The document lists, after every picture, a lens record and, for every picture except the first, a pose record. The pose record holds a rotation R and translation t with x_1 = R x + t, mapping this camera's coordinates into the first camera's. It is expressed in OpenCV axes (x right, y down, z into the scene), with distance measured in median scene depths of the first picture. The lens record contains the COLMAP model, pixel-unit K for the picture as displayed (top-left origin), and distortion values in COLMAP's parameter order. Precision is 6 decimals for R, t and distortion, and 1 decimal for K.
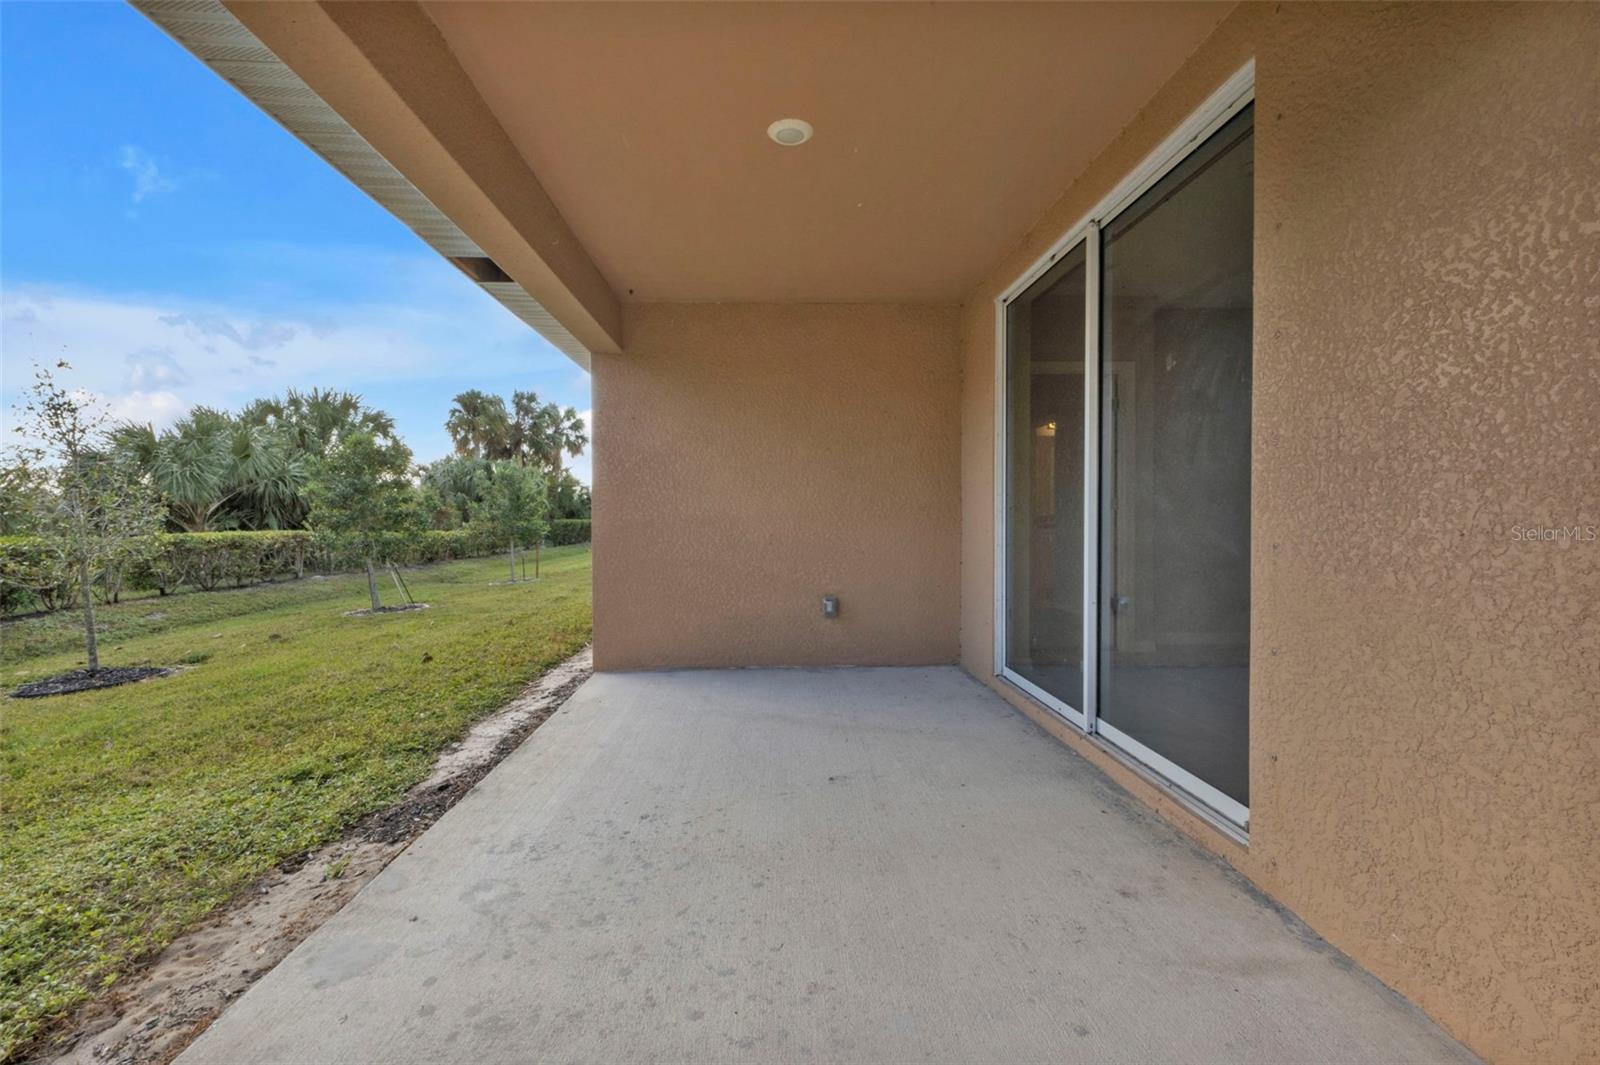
lens RADIAL K [[689.8, 0, 800.0], [0, 689.8, 532.5], [0, 0, 1]] dist [0.019572, -0.009451]
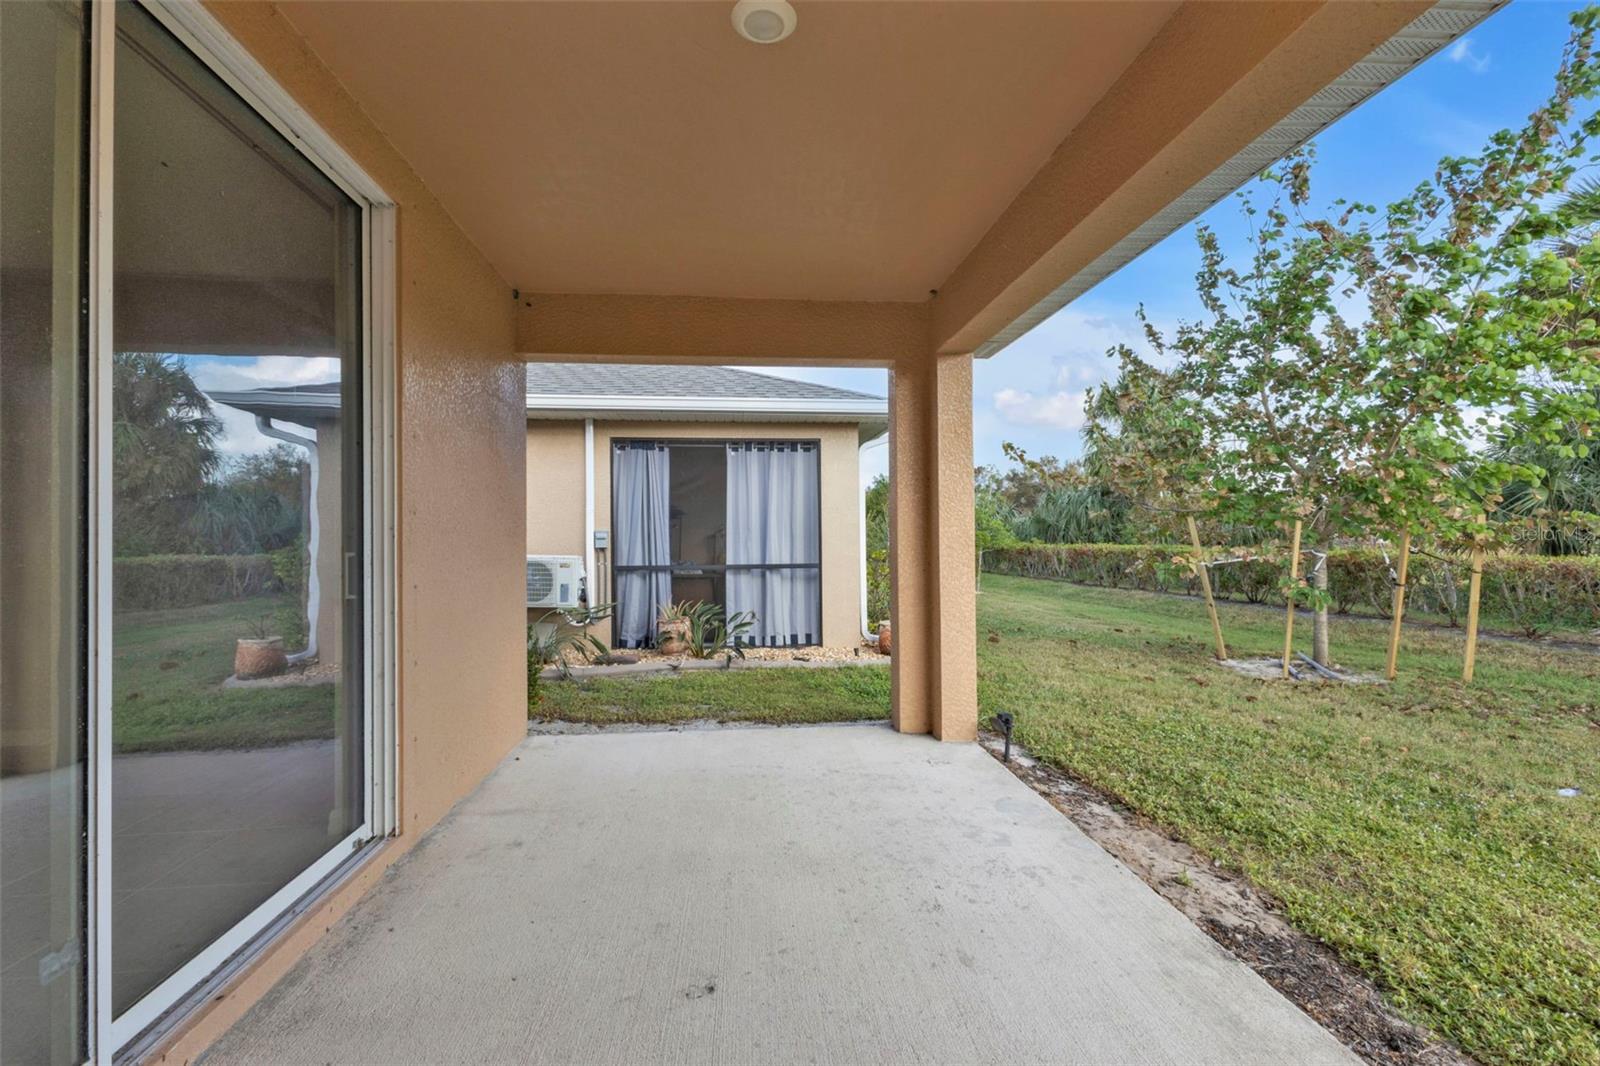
lens RADIAL K [[689.8, 0, 800.0], [0, 689.8, 533.0], [0, 0, 1]] dist [0.019572, -0.009451]
pose [[-0.997888, 0.012018, -0.063832, 0.000058], [0.011124, 0.999835, 0.014342, -0.074865], [0.063994, 0.013602, -0.997858, 1.819035]]
